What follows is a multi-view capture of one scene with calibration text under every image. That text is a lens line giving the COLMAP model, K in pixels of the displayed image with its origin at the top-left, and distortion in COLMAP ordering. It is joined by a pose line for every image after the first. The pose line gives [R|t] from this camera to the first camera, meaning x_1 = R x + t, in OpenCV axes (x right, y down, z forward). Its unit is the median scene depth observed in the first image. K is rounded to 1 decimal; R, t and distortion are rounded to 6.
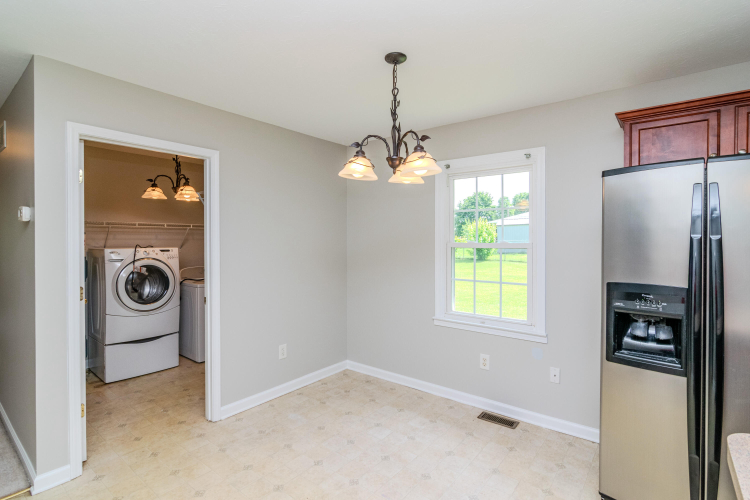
lens RADIAL K [[362.6, 0, 376.7], [0, 362.6, 243.4], [0, 0, 1]] dist [-0.001774, 0.000034]
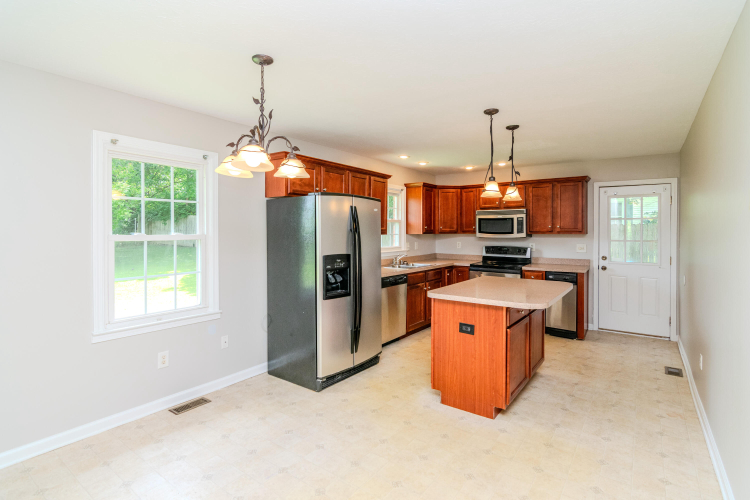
lens RADIAL K [[377.0, 0, 363.8], [0, 377.0, 231.6], [0, 0, 1]] dist [-0.001556, -0.000879]
pose [[-0.020309, 0.000925, 0.999793, -0.606250], [0.009522, 0.999954, -0.000731, -0.003764], [-0.999748, 0.009505, -0.020317, 0.420619]]
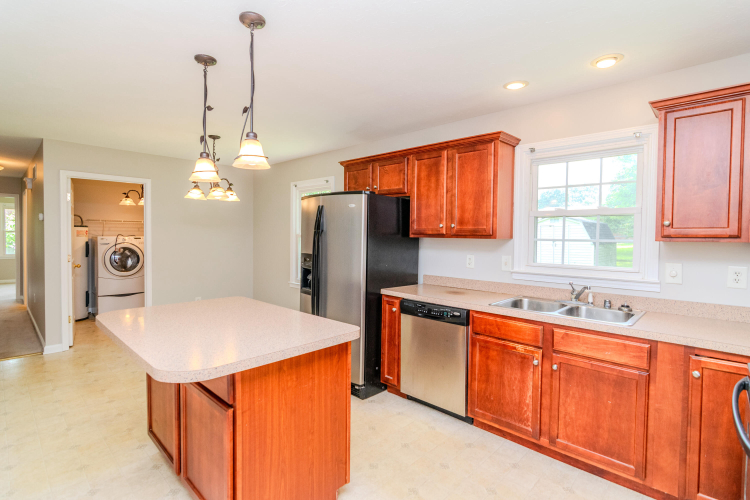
lens RADIAL K [[364.0, 0, 374.2], [0, 364.0, 242.8], [0, 0, 1]] dist [0.002412, 0.000273]
pose [[0.995010, 0.009664, -0.099305, 0.630860], [-0.007942, 0.999811, 0.017725, 0.004121], [0.099457, -0.016848, 0.994899, -0.488359]]
